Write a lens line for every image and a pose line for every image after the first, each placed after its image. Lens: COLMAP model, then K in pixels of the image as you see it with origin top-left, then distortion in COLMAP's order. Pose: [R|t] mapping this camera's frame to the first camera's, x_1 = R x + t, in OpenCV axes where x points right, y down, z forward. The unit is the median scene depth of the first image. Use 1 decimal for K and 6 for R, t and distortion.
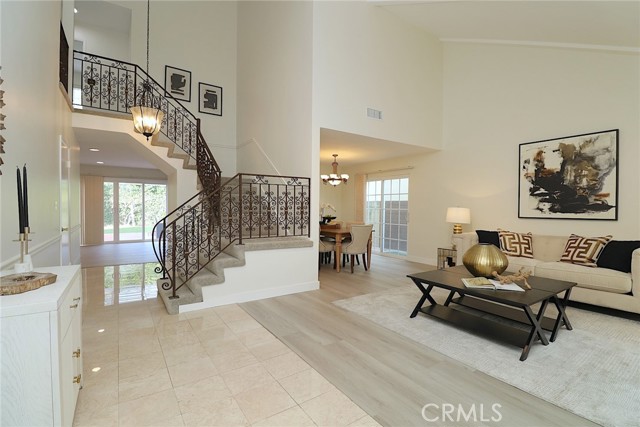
lens RADIAL K [[295.8, 0, 324.8], [0, 295.8, 211.9], [0, 0, 1]] dist [0.000773, -0.014352]
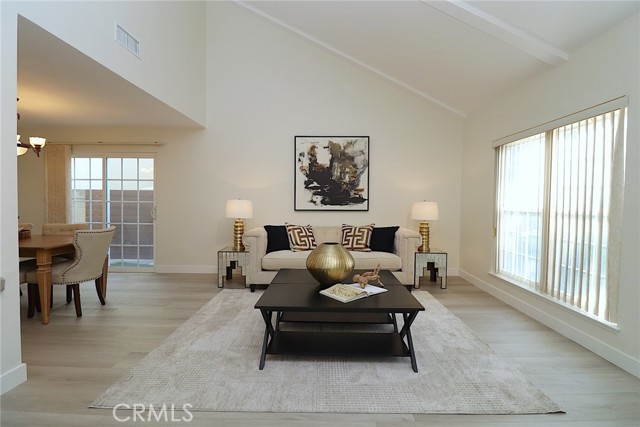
lens RADIAL K [[295.8, 0, 324.8], [0, 295.8, 211.9], [0, 0, 1]] dist [0.000773, -0.014352]
pose [[0.572189, -0.027824, 0.819649, -0.112383], [0.007798, 0.999564, 0.028488, -0.003139], [-0.820084, -0.009909, 0.572157, 0.387934]]
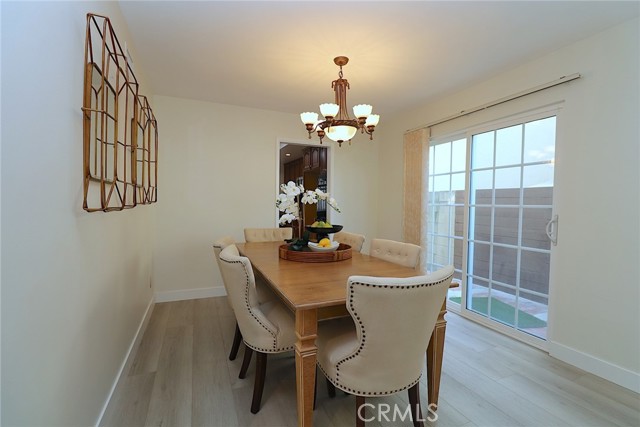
lens RADIAL K [[295.8, 0, 324.8], [0, 295.8, 211.9], [0, 0, 1]] dist [0.000773, -0.014352]
pose [[0.980121, 0.008657, -0.198211, 0.137099], [-0.006470, 0.999911, 0.011680, -0.008334], [0.198295, -0.010165, 0.980090, 0.960350]]
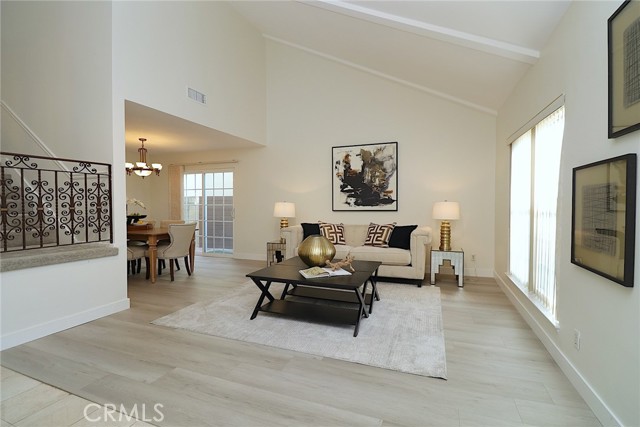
lens RADIAL K [[295.8, 0, 324.8], [0, 295.8, 211.9], [0, 0, 1]] dist [0.000773, -0.014352]
pose [[0.821274, -0.025450, 0.569967, -0.032694], [0.018256, 0.999665, 0.018332, 0.002552], [-0.570242, -0.004650, 0.821463, 0.072923]]
